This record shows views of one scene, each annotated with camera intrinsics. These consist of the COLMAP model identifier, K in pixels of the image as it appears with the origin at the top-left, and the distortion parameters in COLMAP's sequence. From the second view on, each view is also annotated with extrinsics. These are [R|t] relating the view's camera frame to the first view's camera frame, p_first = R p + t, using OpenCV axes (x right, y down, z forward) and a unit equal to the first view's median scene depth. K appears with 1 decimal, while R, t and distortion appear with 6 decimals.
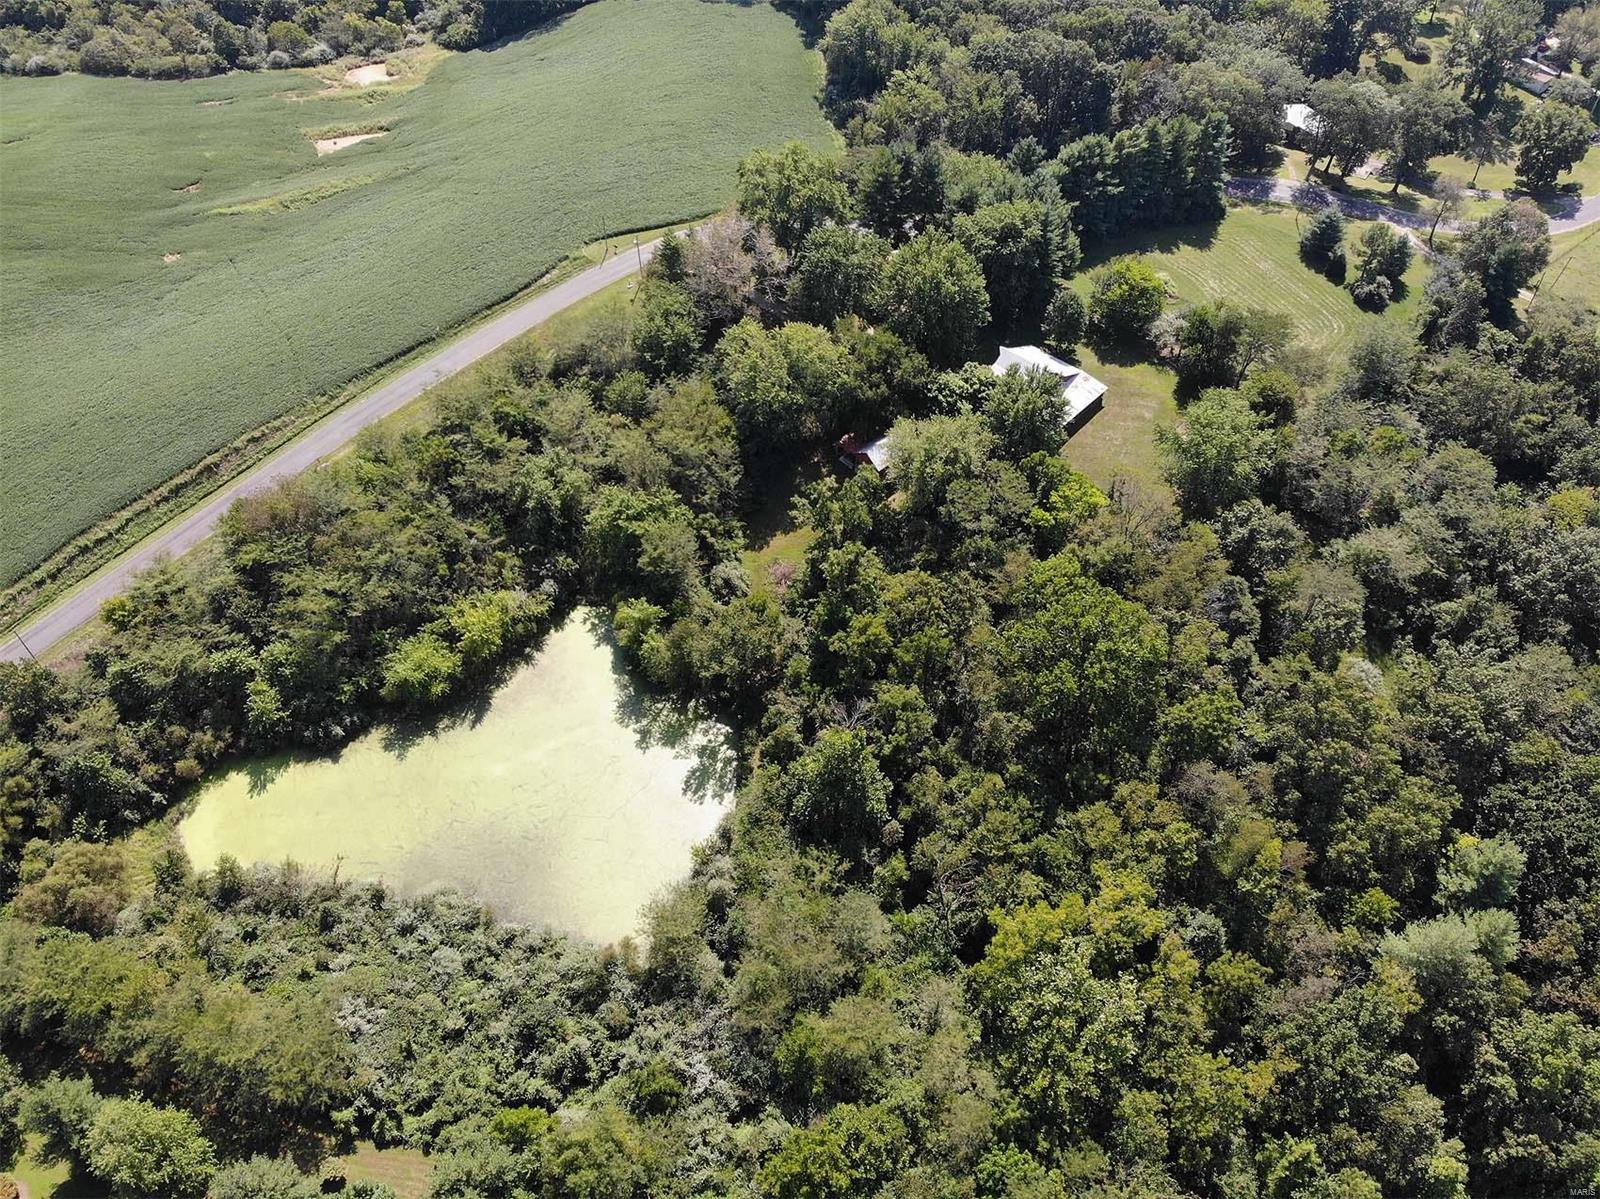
lens RADIAL K [[1178.0, 0, 799.4], [0, 1178.0, 587.2], [0, 0, 1]] dist [0.074957, -0.202586]
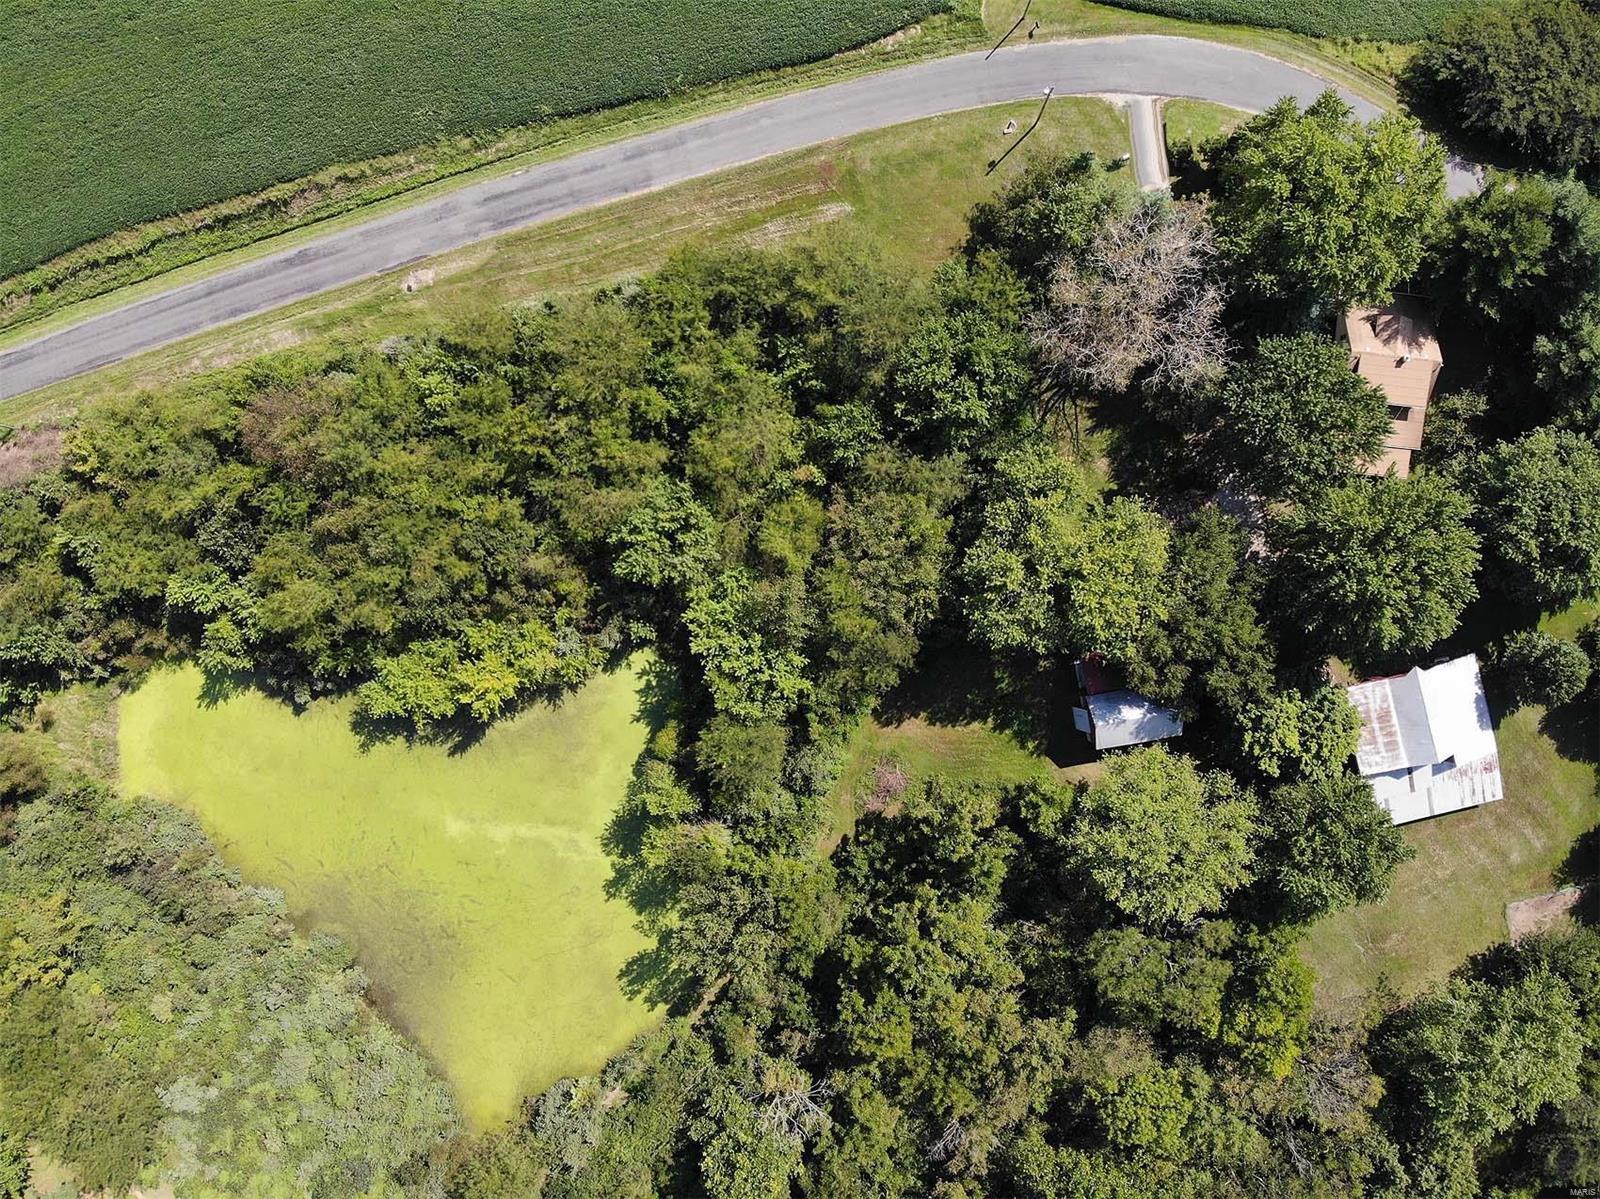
lens RADIAL K [[1155.4, 0, 796.1], [0, 1155.4, 591.2], [0, 0, 1]] dist [0.059373, -0.165484]
pose [[0.833600, 0.552334, -0.006218, -0.125465], [-0.412786, 0.630390, 0.657431, -0.544071], [0.367041, -0.545468, 0.753489, 0.506461]]
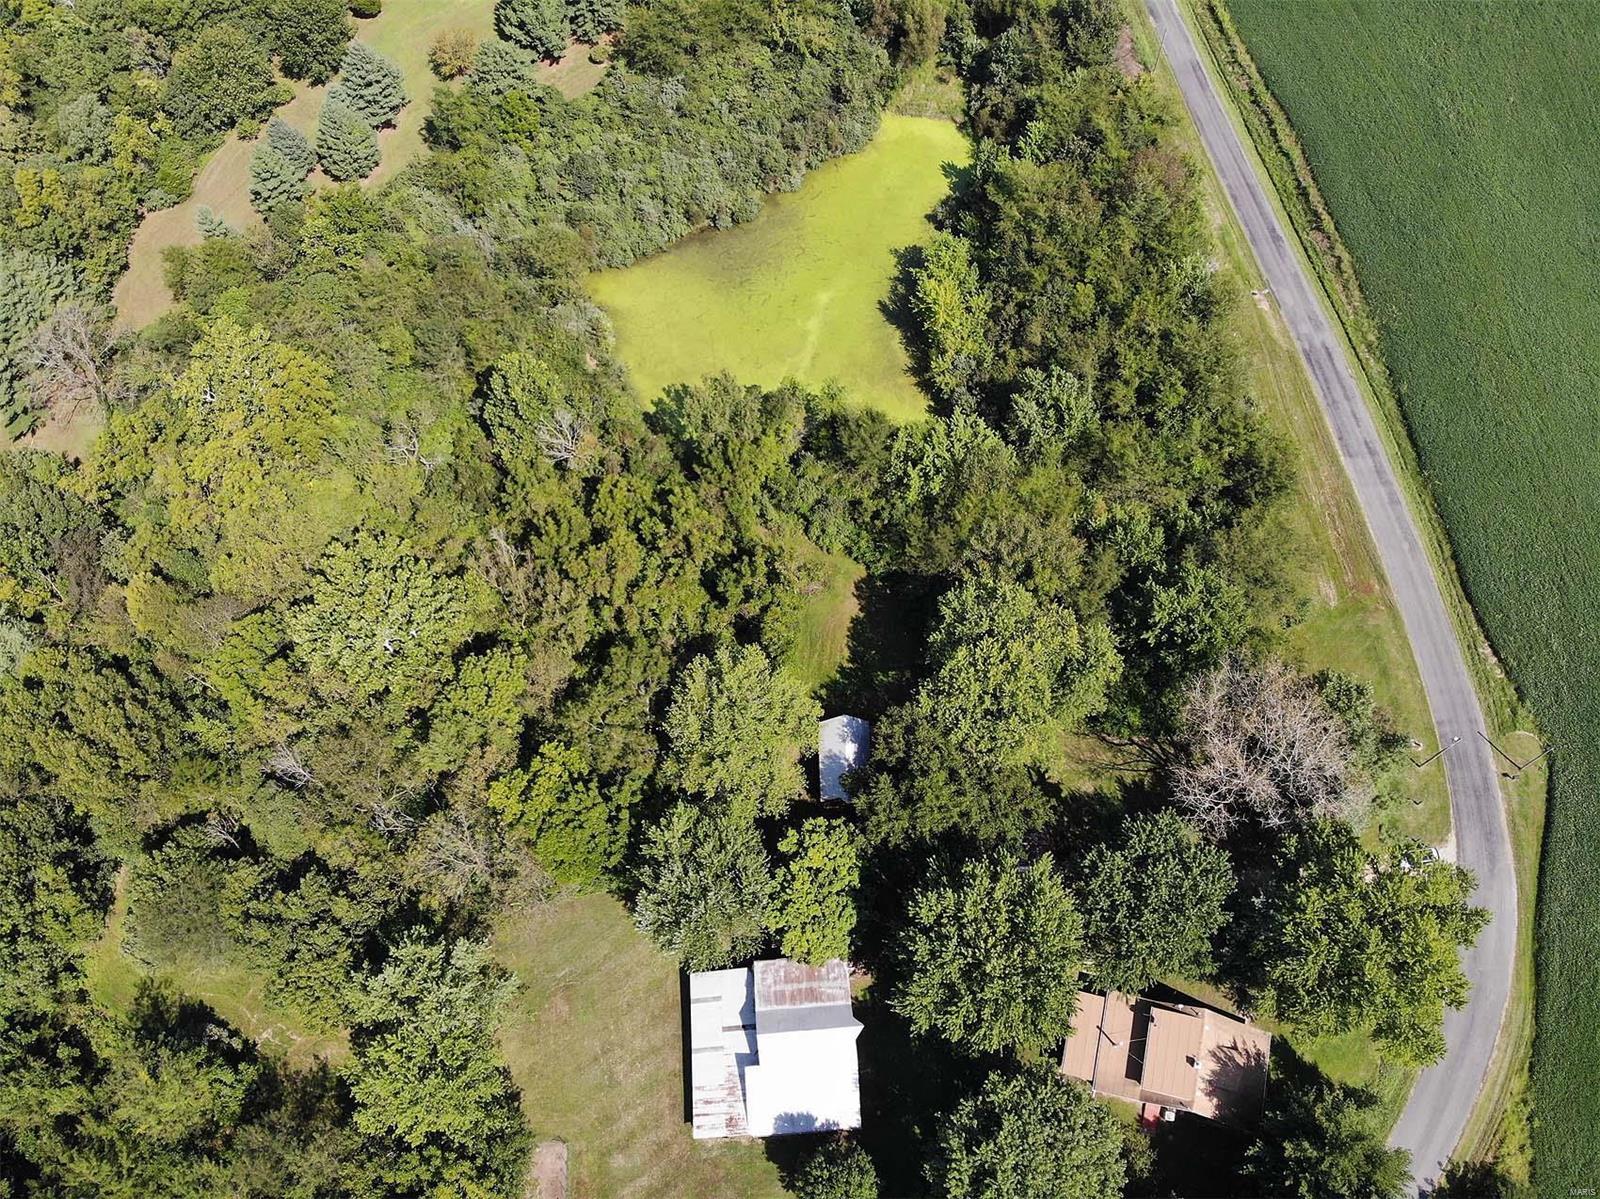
lens RADIAL K [[1168.0, 0, 810.2], [0, 1168.0, 599.8], [0, 0, 1]] dist [0.068912, -0.192608]
pose [[-0.678174, 0.649375, -0.344082, 0.276558], [-0.560530, -0.154269, 0.813639, -0.687170], [0.475276, 0.744656, 0.468615, 0.634947]]
